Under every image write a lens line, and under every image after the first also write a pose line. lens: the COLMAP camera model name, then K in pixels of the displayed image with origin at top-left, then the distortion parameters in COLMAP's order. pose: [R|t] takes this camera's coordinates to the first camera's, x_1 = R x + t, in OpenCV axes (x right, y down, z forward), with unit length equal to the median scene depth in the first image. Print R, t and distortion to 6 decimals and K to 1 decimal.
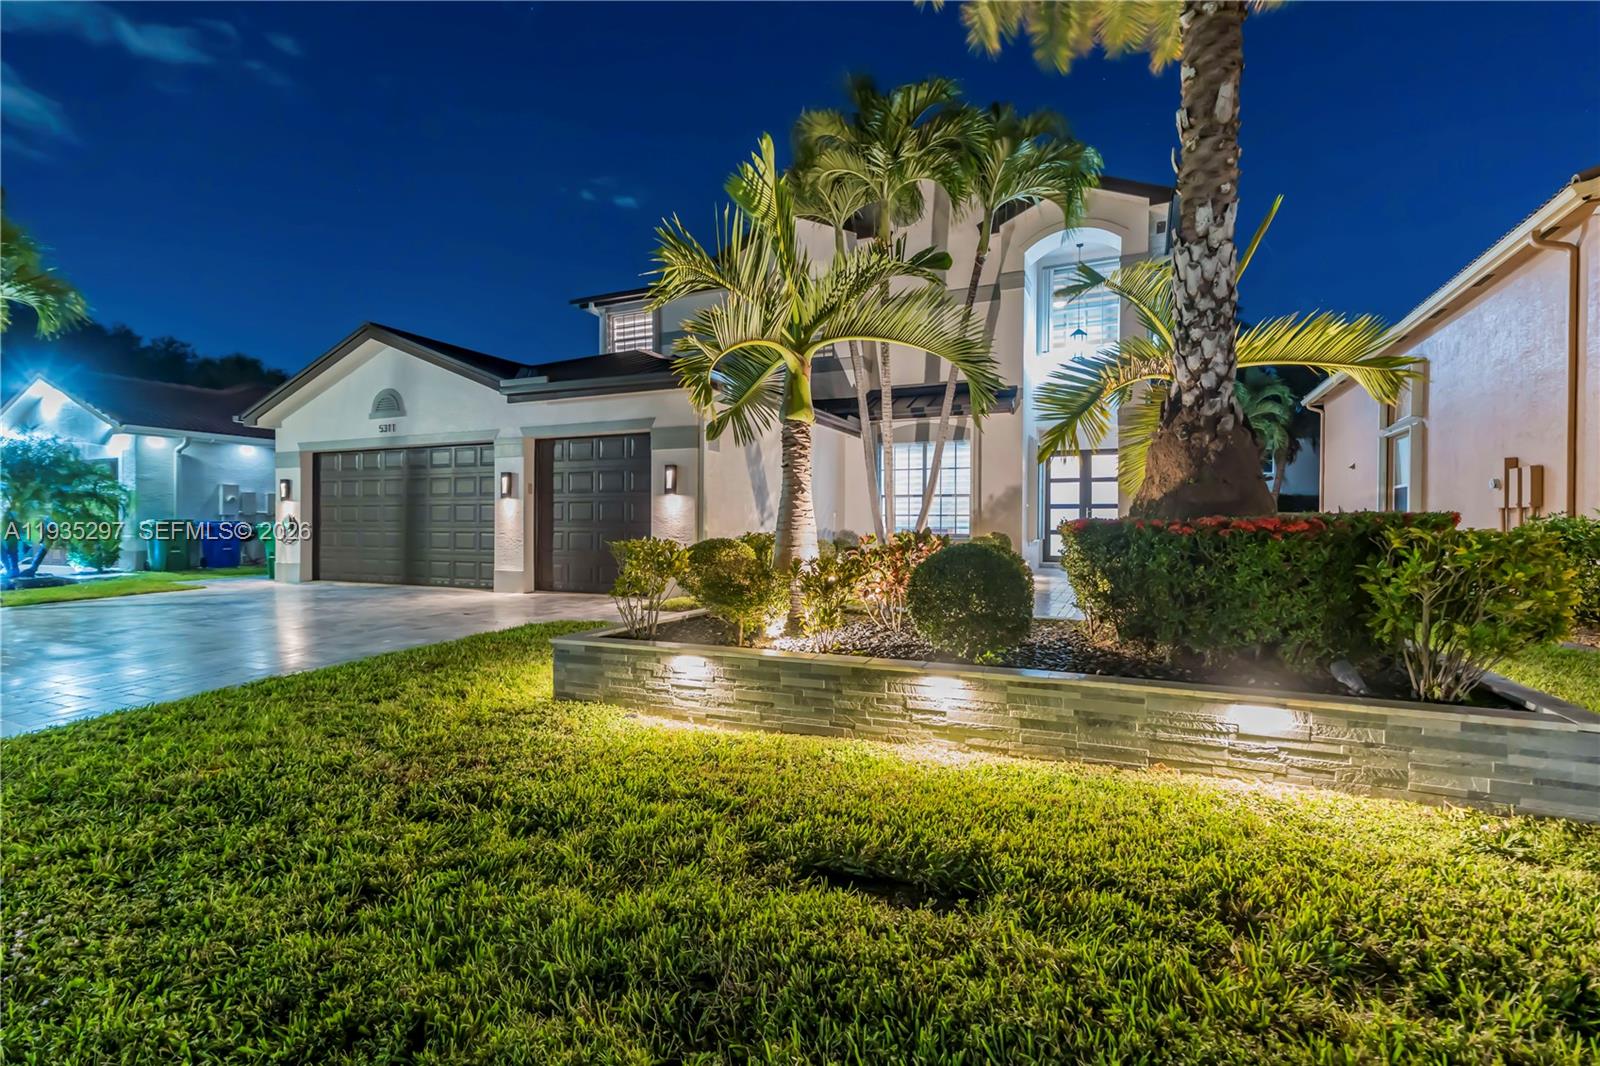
lens RADIAL K [[721.3, 0, 800.6], [0, 721.3, 471.7], [0, 0, 1]] dist [0.034797, 0.000206]
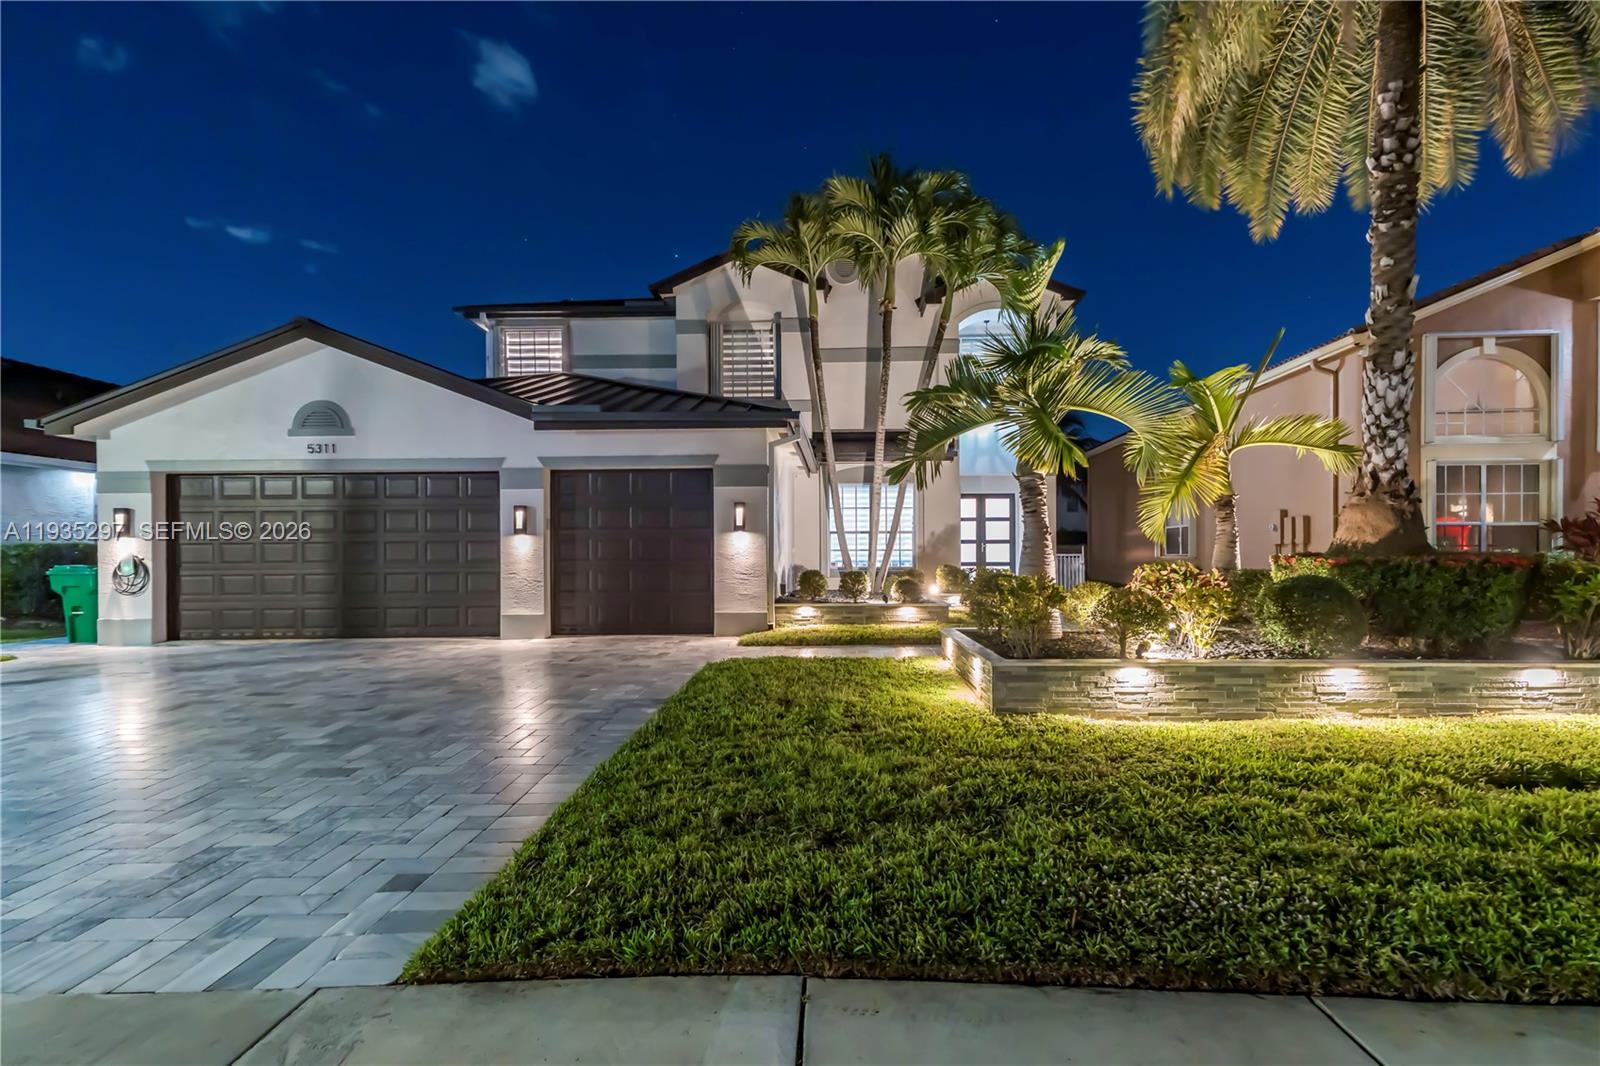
lens RADIAL K [[735.2, 0, 800.2], [0, 735.2, 495.2], [0, 0, 1]] dist [0.056143, -0.012495]
pose [[0.920061, 0.023213, 0.391088, -0.652612], [-0.019005, 0.999712, -0.014629, -0.007959], [-0.391315, 0.006027, 0.920237, 0.019669]]
